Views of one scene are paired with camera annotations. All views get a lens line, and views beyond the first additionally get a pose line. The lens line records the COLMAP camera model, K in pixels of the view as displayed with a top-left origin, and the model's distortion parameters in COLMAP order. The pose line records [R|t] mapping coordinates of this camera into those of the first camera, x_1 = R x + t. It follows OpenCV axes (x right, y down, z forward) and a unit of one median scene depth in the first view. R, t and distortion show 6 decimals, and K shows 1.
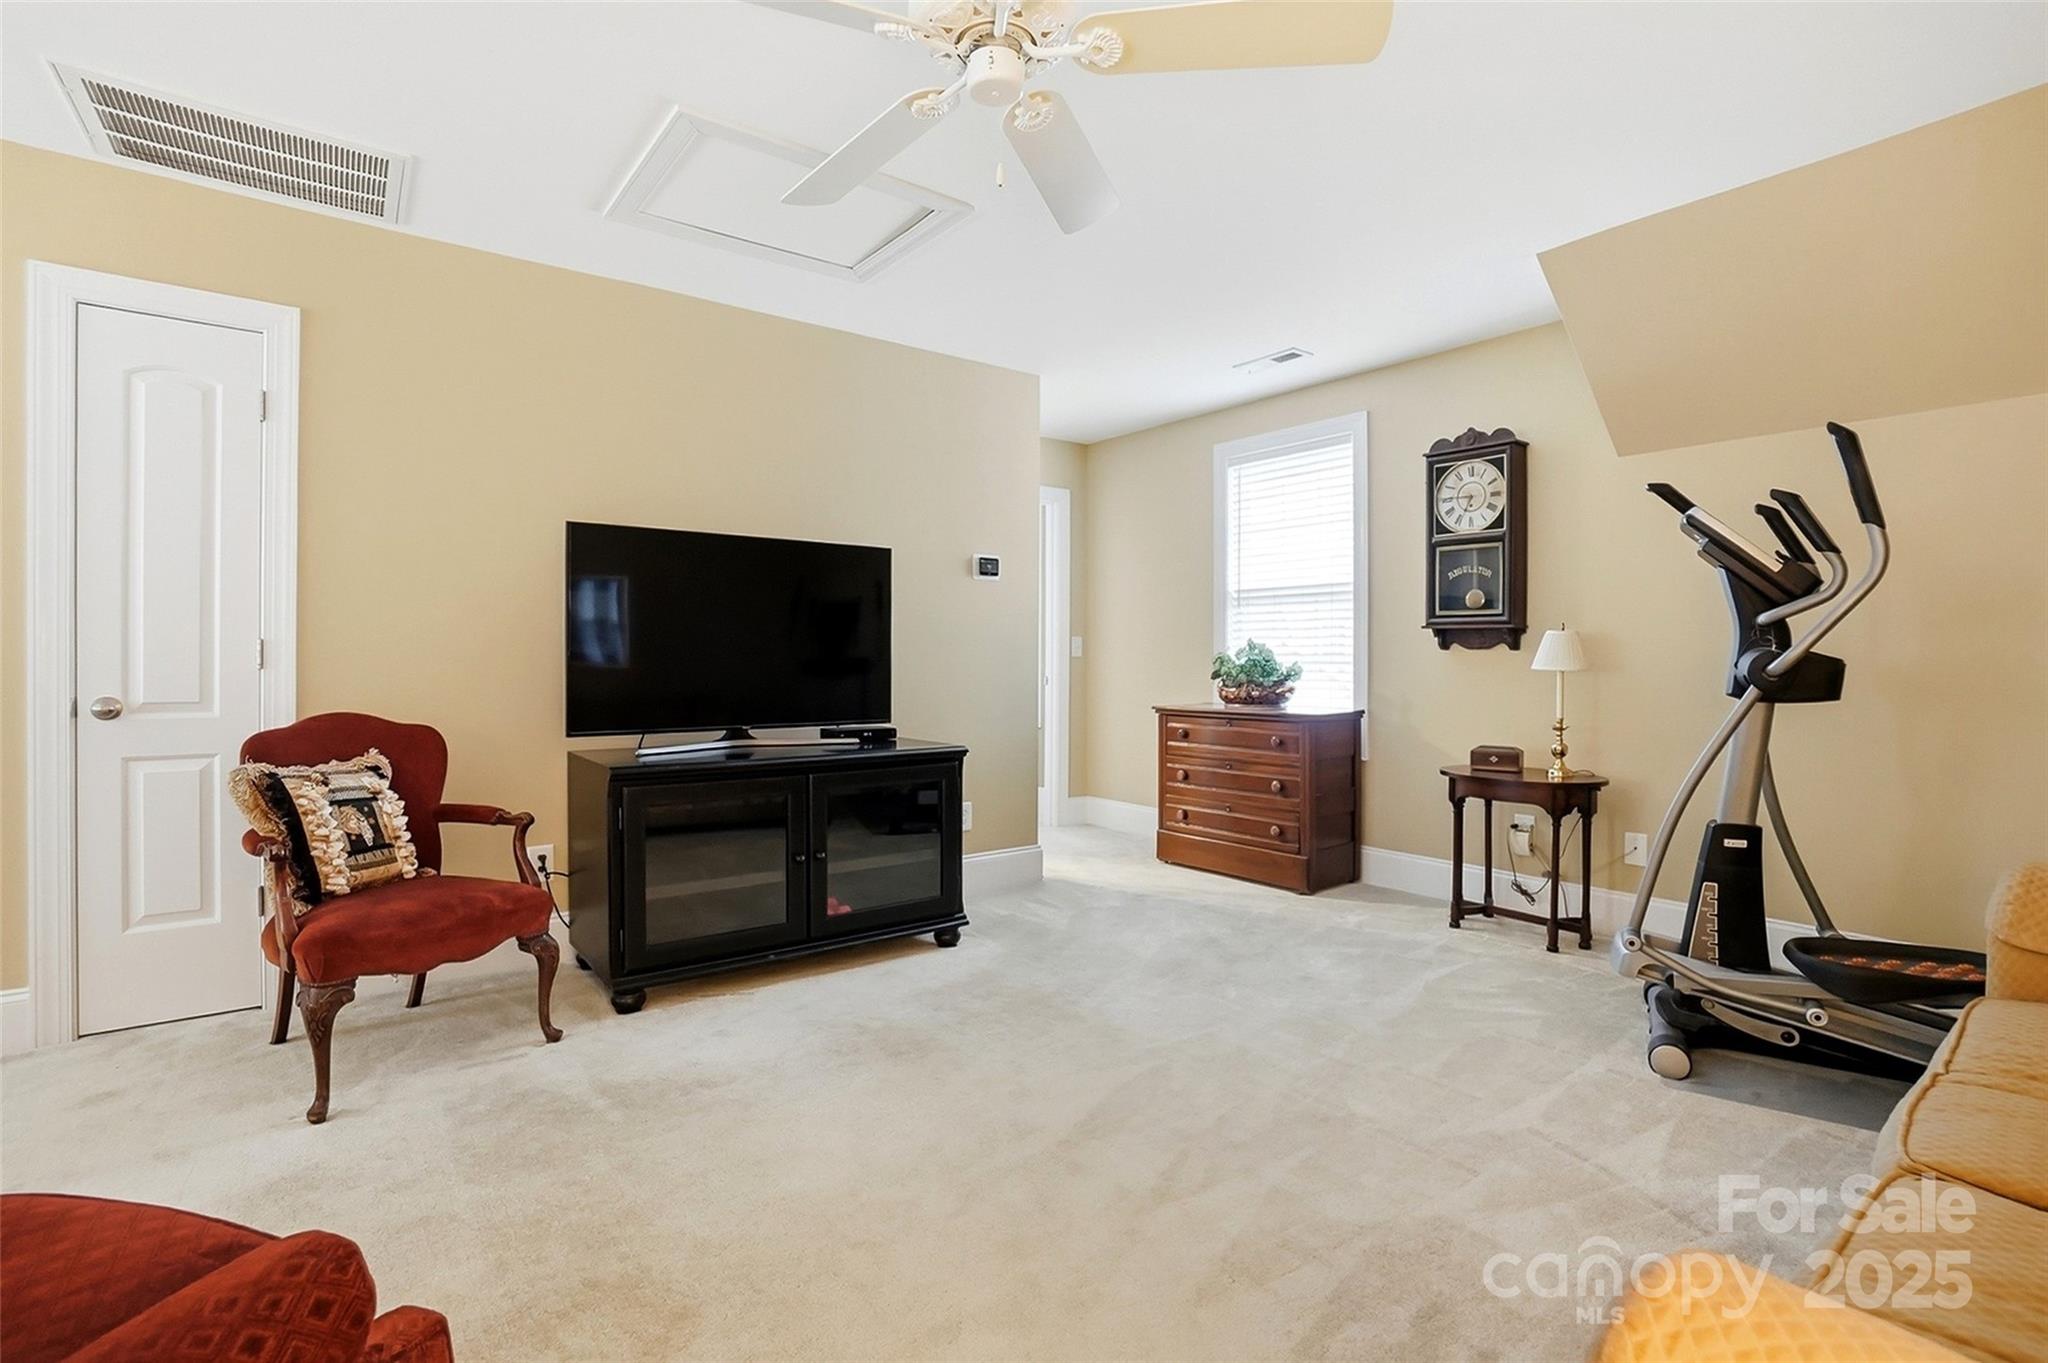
lens RADIAL K [[926.8, 0, 1015.0], [0, 926.8, 657.2], [0, 0, 1]] dist [-0.059607, 0.023609]
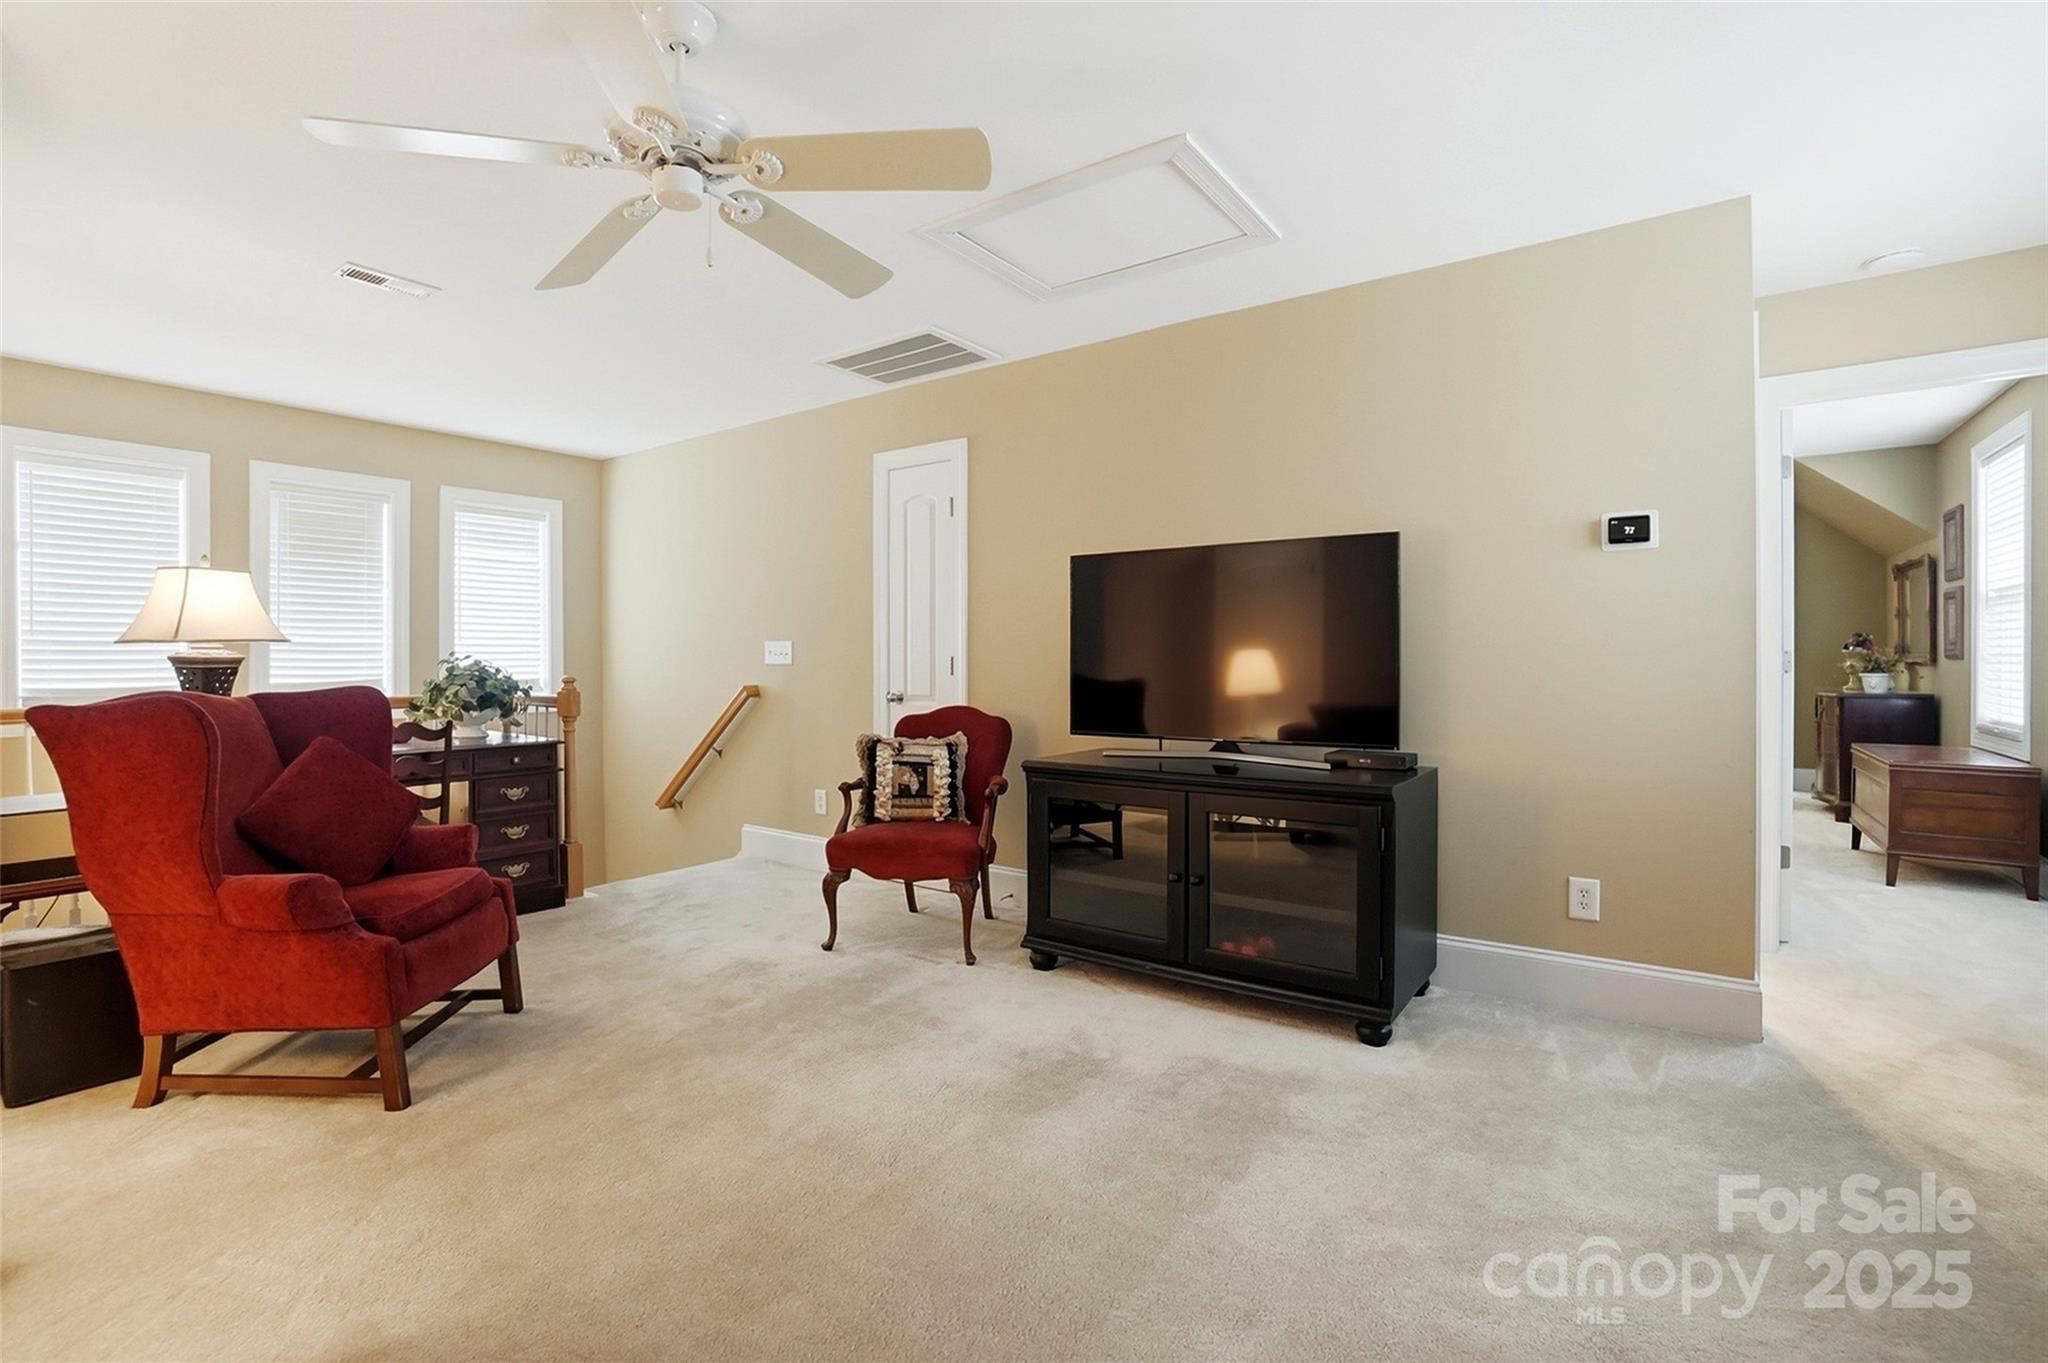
lens RADIAL K [[926.8, 0, 1015.0], [0, 926.8, 657.2], [0, 0, 1]] dist [-0.059607, 0.023609]
pose [[0.298732, -0.007228, -0.954310, 0.774865], [0.005918, 0.999966, -0.005721, -0.009672], [0.954319, -0.003939, 0.298765, 0.667437]]
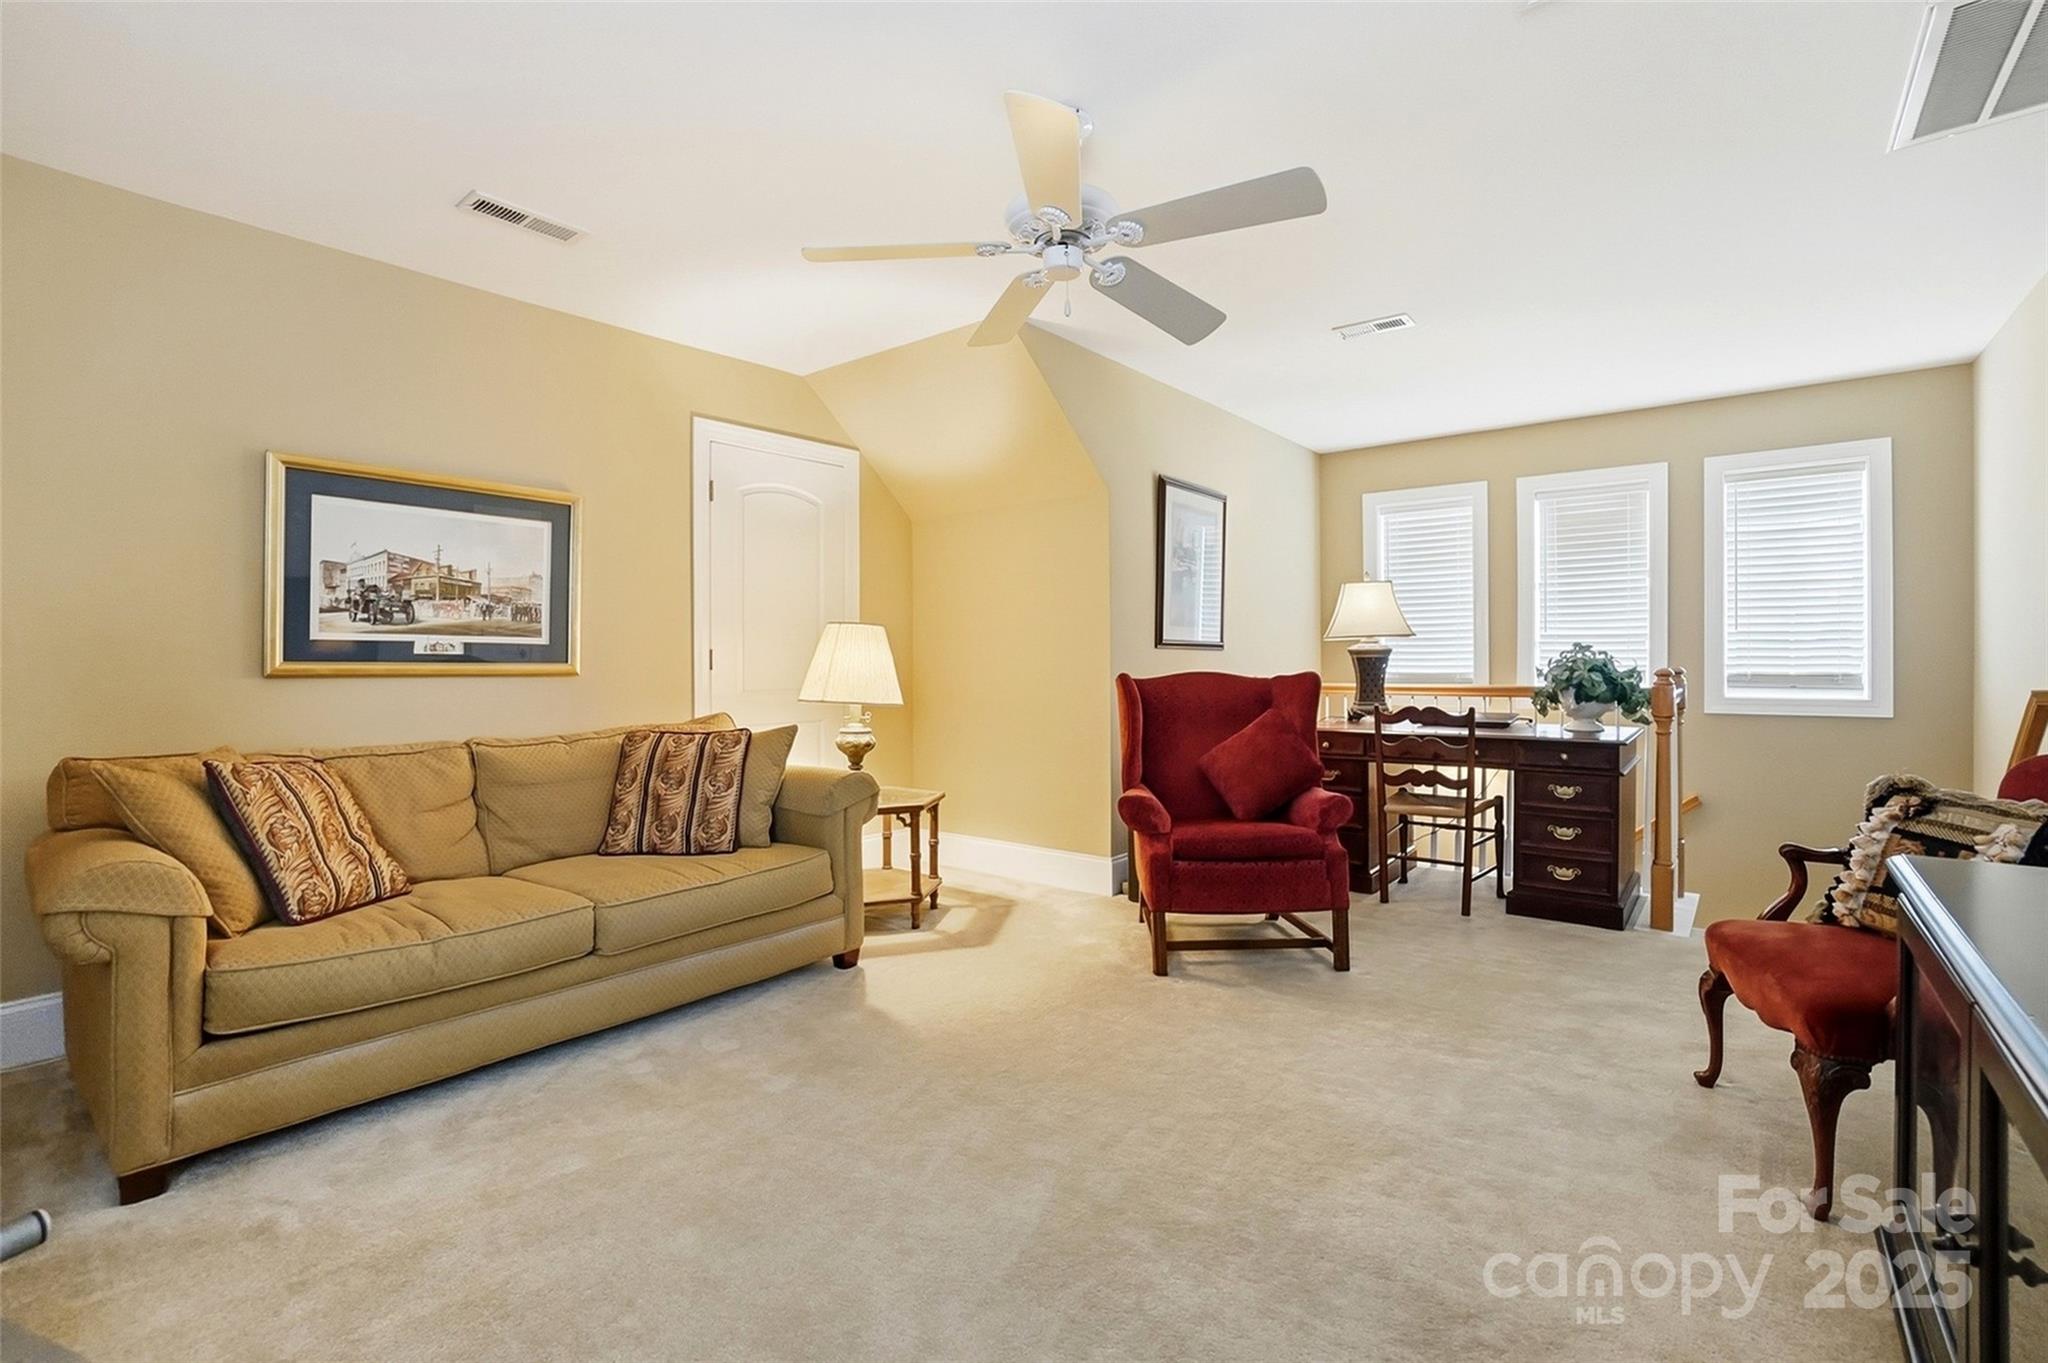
lens RADIAL K [[932.8, 0, 1009.8], [0, 932.8, 681.7], [0, 0, 1]] dist [-0.063317, 0.023193]
pose [[-0.967399, 0.002981, -0.253240, 0.264938], [-0.003029, 0.999723, 0.023336, 0.000997], [0.253239, 0.023343, -0.967122, 1.494803]]
